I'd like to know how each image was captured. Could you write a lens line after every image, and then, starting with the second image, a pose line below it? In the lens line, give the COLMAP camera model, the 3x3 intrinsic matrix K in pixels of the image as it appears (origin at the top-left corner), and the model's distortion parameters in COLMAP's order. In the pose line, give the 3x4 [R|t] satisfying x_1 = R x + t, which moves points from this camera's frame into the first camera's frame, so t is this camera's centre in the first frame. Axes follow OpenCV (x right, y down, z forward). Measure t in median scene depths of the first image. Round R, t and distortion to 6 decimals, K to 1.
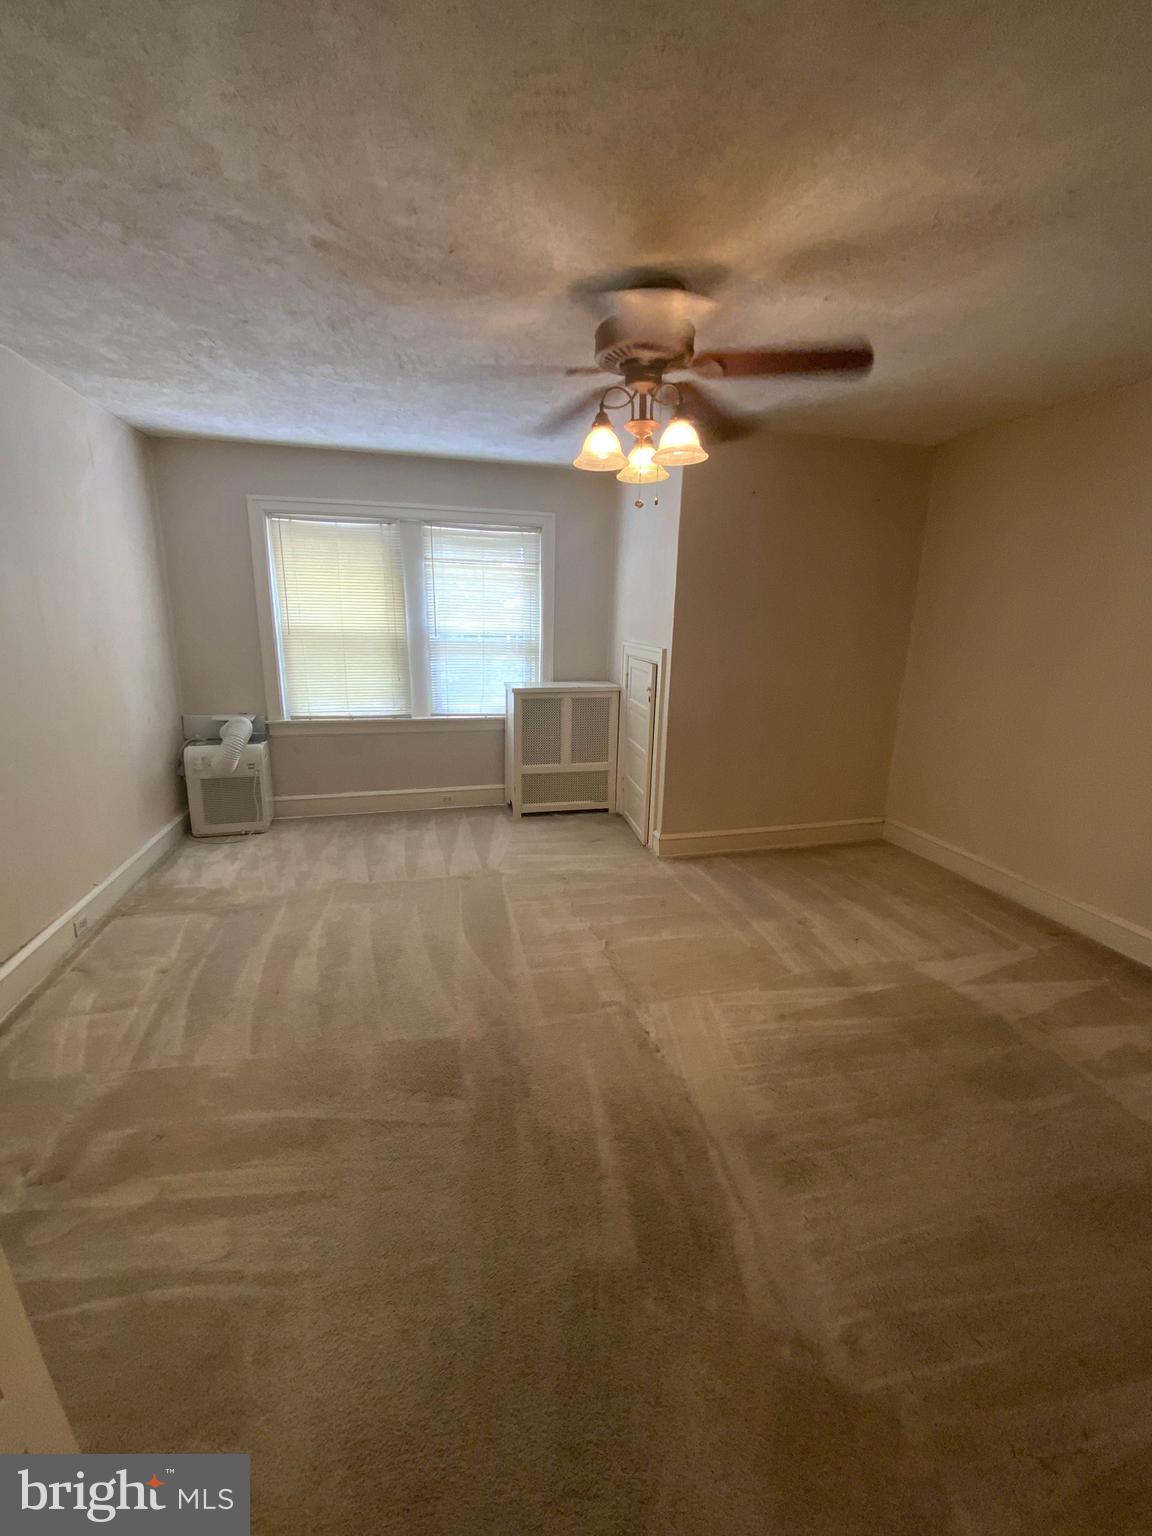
lens RADIAL K [[628.9, 0, 573.8], [0, 628.9, 767.1], [0, 0, 1]] dist [0.030995, -0.020226]
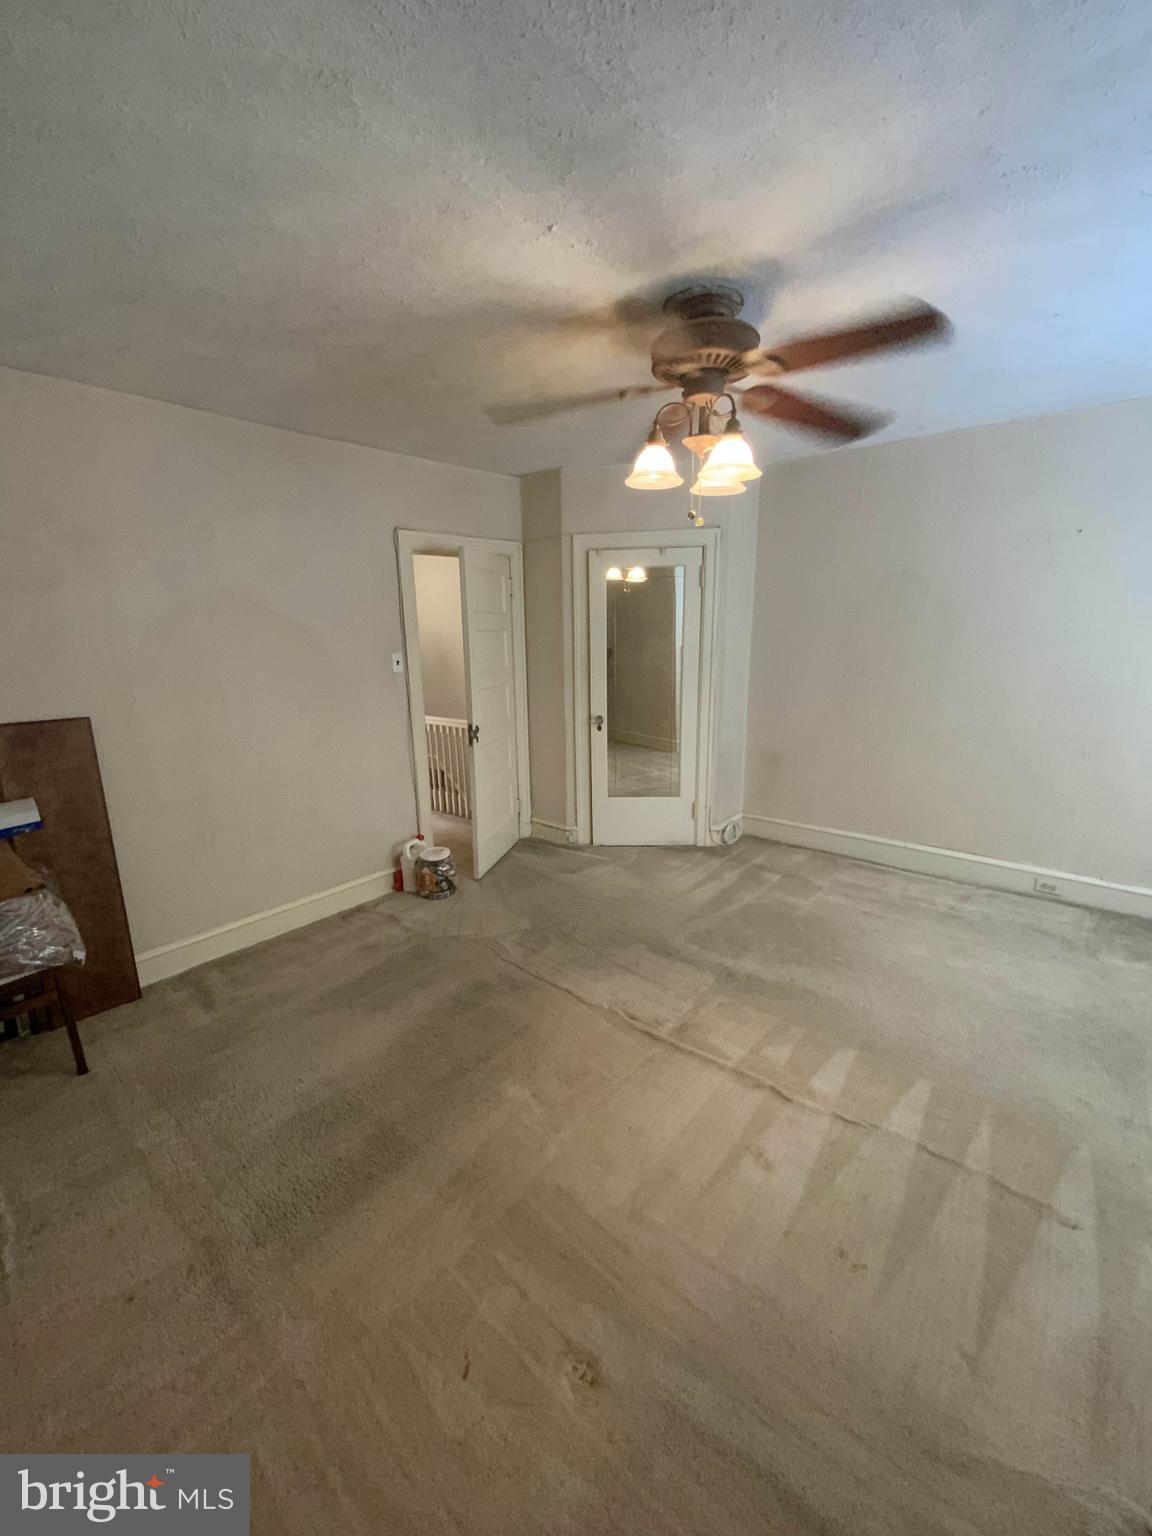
lens RADIAL K [[628.9, 0, 573.8], [0, 628.9, 767.1], [0, 0, 1]] dist [0.030995, -0.020226]
pose [[-0.798373, 0.130611, -0.587828, 1.013155], [-0.145771, 0.905237, 0.399120, -0.500130], [0.584253, 0.404335, -0.703677, 2.016022]]
